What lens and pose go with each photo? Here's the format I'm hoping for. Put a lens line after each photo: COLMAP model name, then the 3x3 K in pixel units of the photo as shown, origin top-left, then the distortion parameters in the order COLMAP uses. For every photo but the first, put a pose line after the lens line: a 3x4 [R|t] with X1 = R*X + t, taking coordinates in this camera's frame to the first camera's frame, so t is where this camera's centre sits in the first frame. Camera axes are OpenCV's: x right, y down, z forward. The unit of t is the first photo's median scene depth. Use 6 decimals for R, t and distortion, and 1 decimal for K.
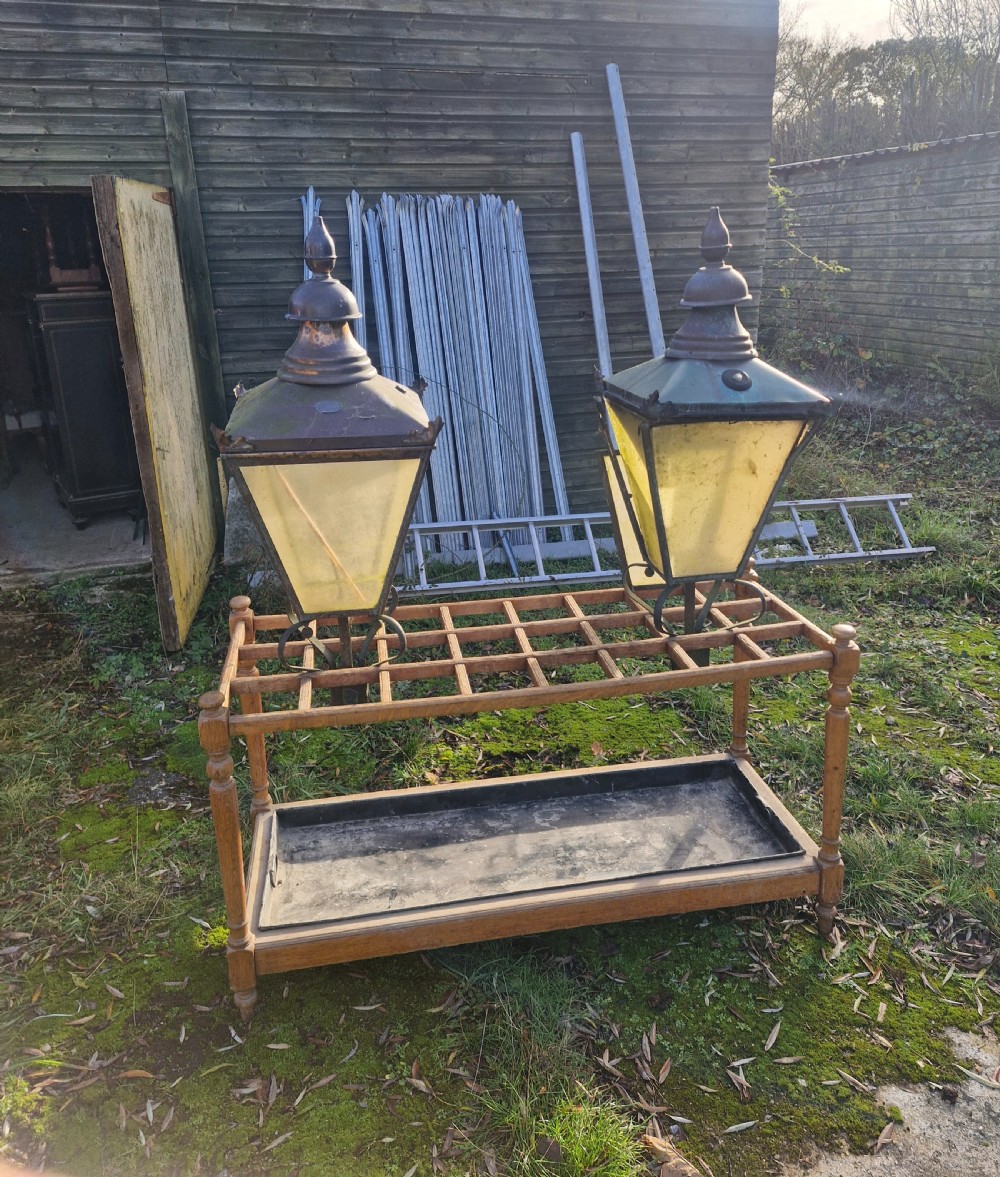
lens RADIAL K [[925.8, 0, 520.7], [0, 925.8, 508.7], [0, 0, 1]] dist [0.083299, -0.092178]
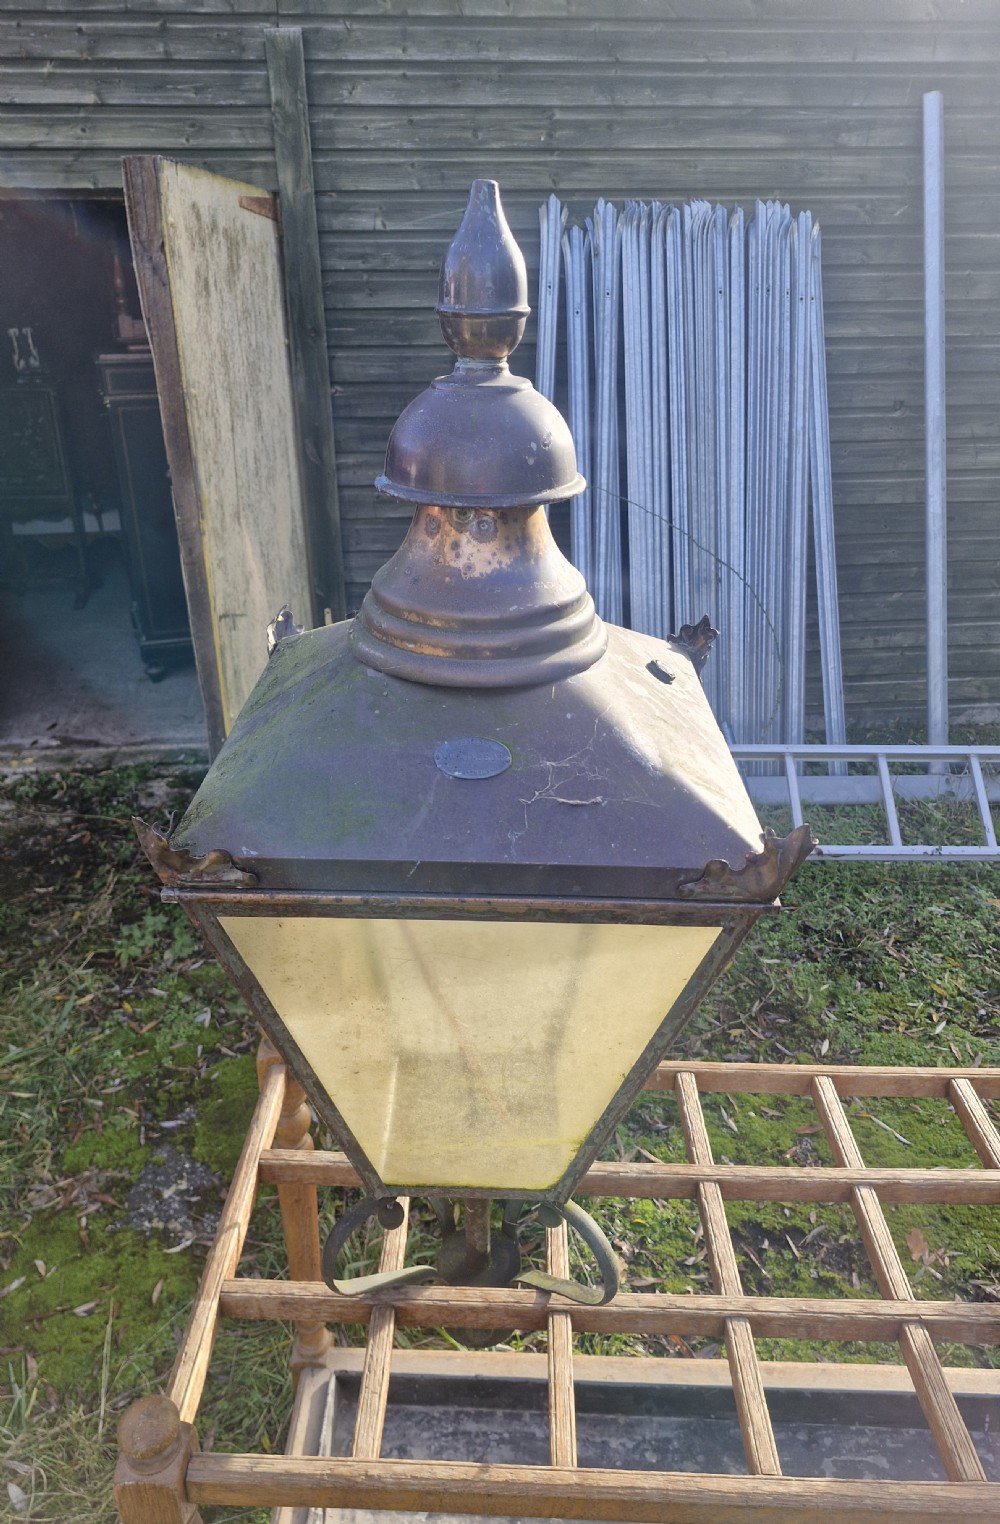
lens RADIAL K [[1089.2, 0, 482.7], [0, 1089.2, 752.3], [0, 0, 1]] dist [0.079368, -0.095058]
pose [[0.976945, 0.095386, -0.190996, -0.058662], [-0.071618, 0.989223, 0.127706, -0.076944], [0.201119, -0.111083, 0.973248, 0.282582]]
